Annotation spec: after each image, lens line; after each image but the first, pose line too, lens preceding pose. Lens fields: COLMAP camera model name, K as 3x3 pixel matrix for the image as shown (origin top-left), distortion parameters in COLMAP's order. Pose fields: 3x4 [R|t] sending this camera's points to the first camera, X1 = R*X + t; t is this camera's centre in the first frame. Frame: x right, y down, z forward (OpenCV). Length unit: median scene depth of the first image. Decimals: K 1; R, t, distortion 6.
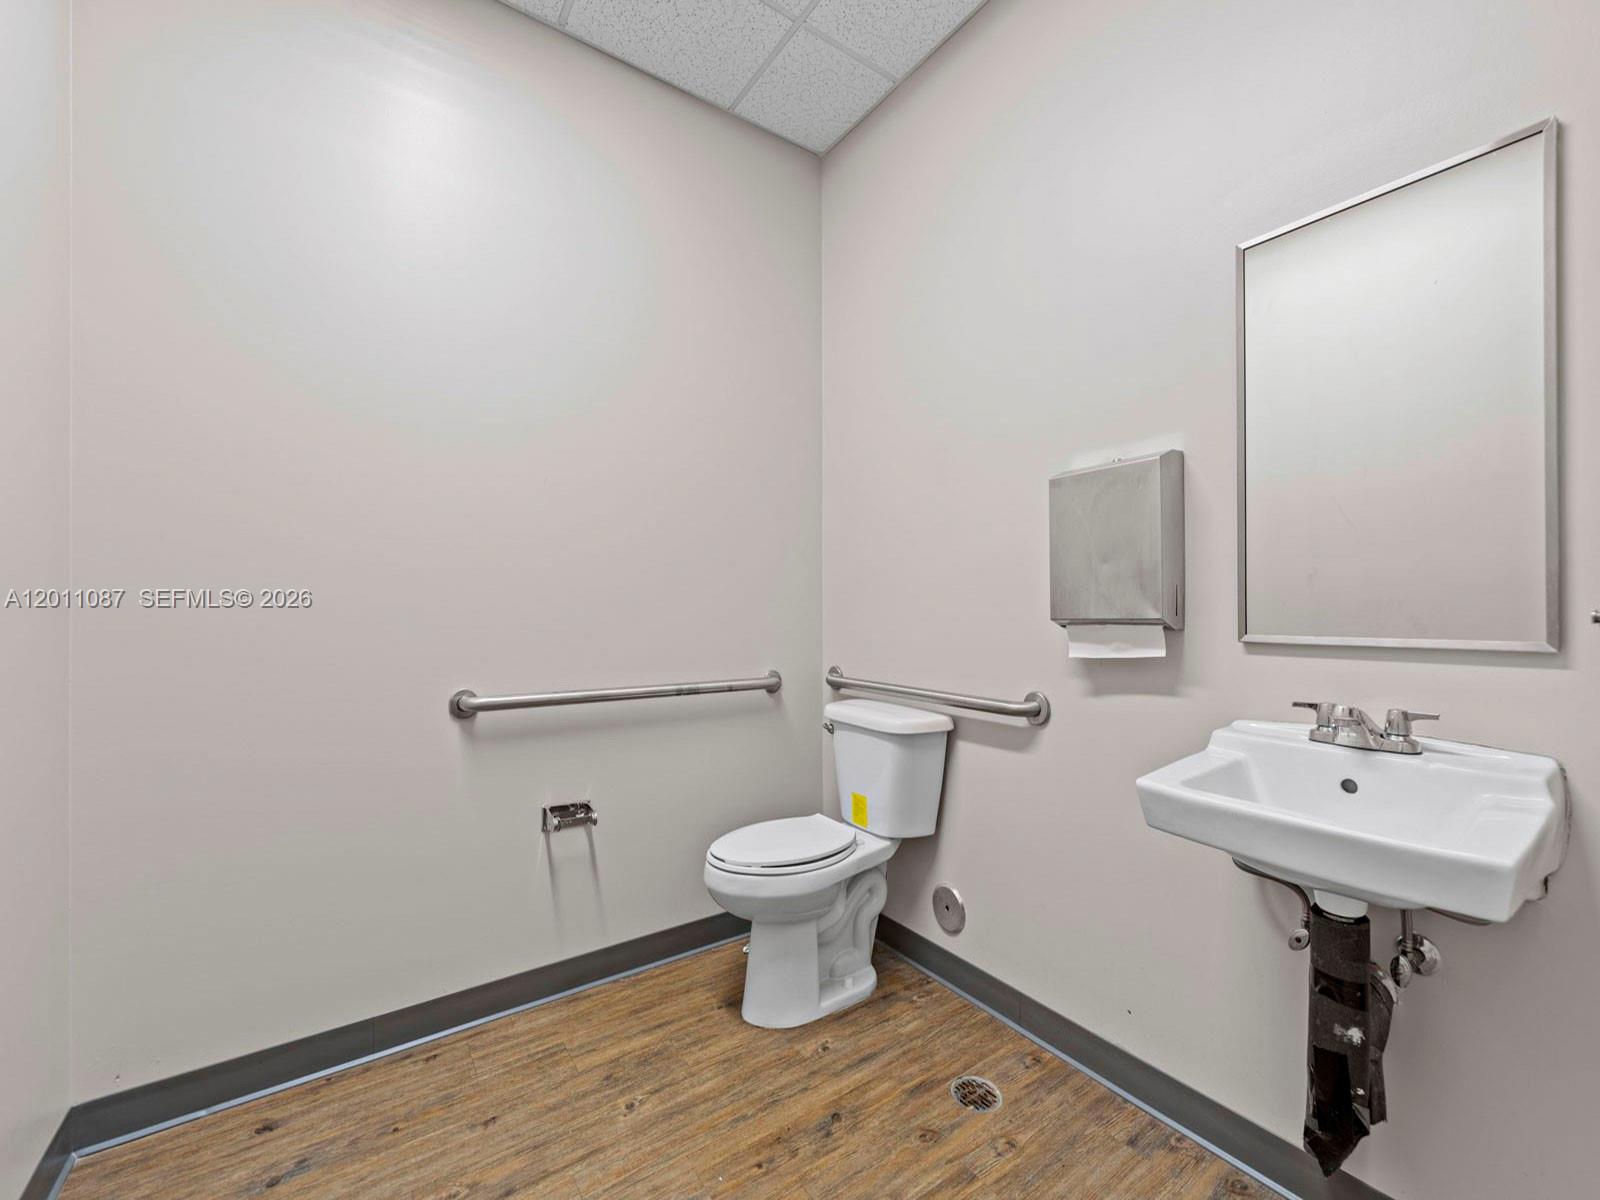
lens RADIAL K [[654.1, 0, 799.9], [0, 654.1, 605.0], [0, 0, 1]] dist [-0.004021, -0.000140]
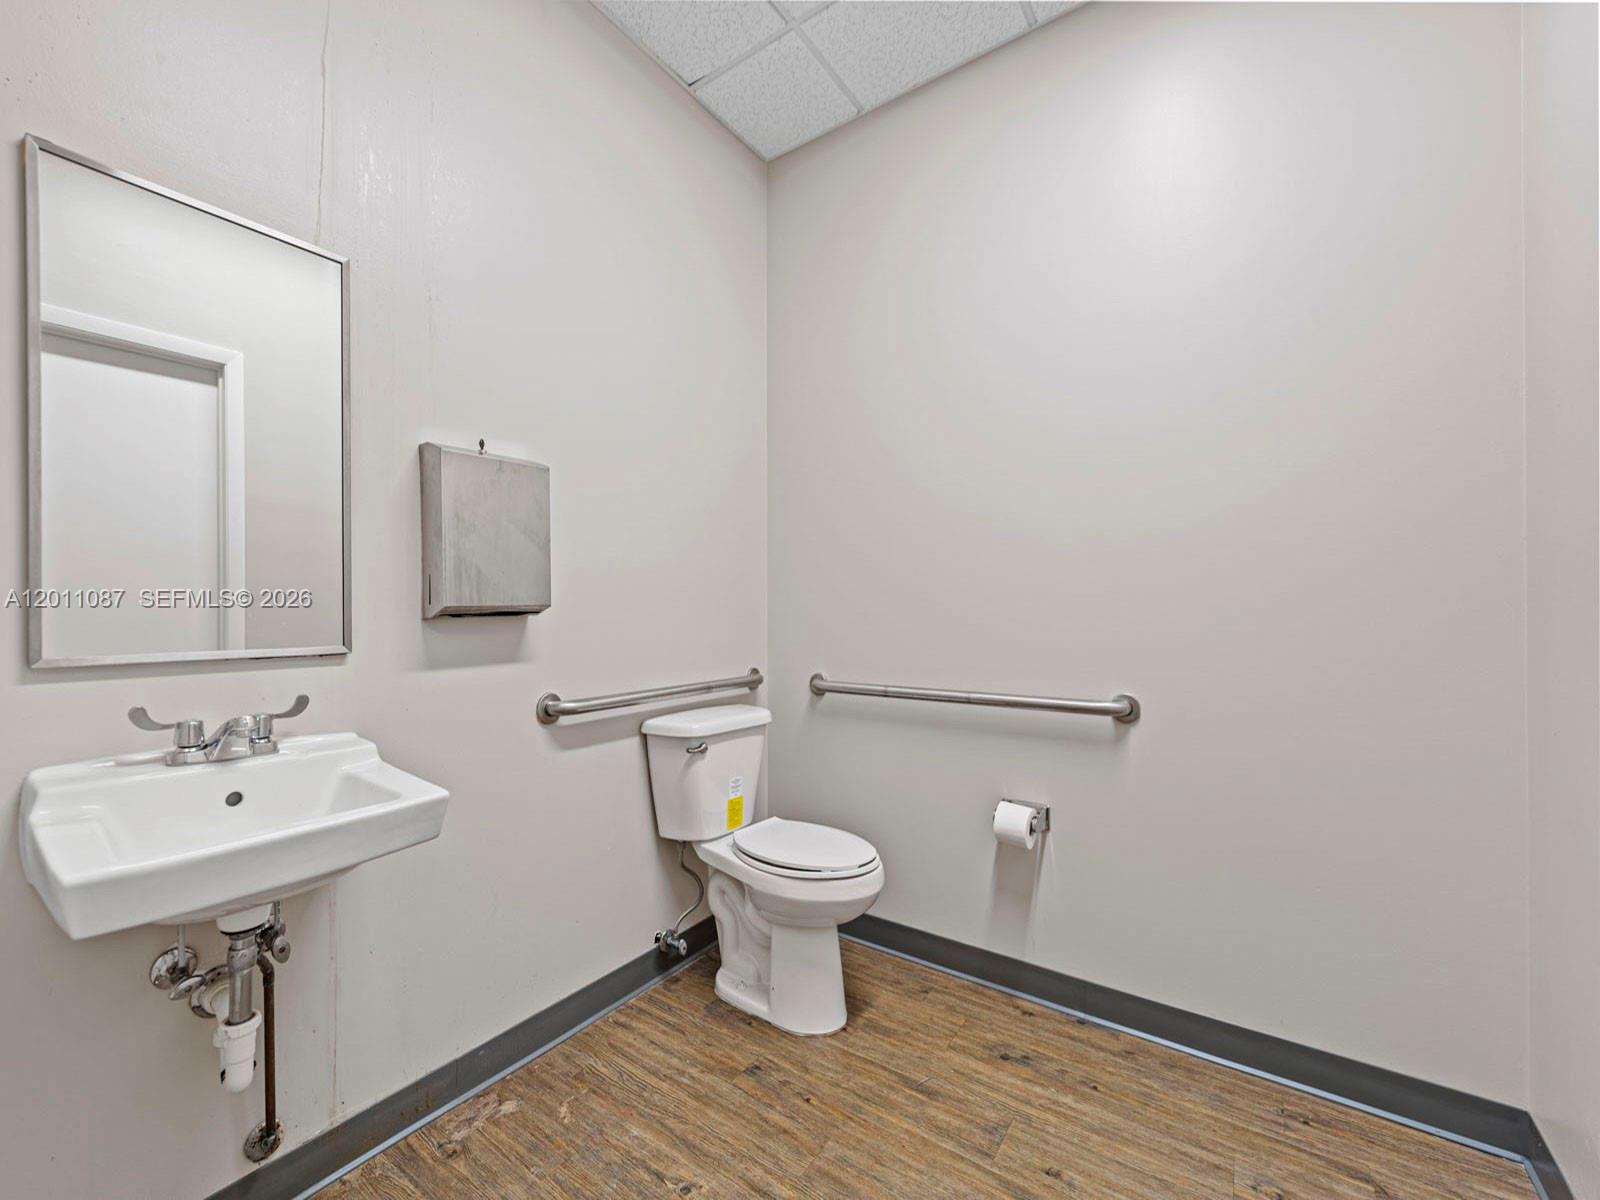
lens RADIAL K [[654.1, 0, 800.2], [0, 654.1, 610.0], [0, 0, 1]] dist [-0.004021, -0.000140]
pose [[-0.345538, 0.007051, 0.938378, -0.432949], [-0.002070, 0.999964, -0.008275, -0.005619], [-0.938403, -0.004801, -0.345510, 0.584017]]
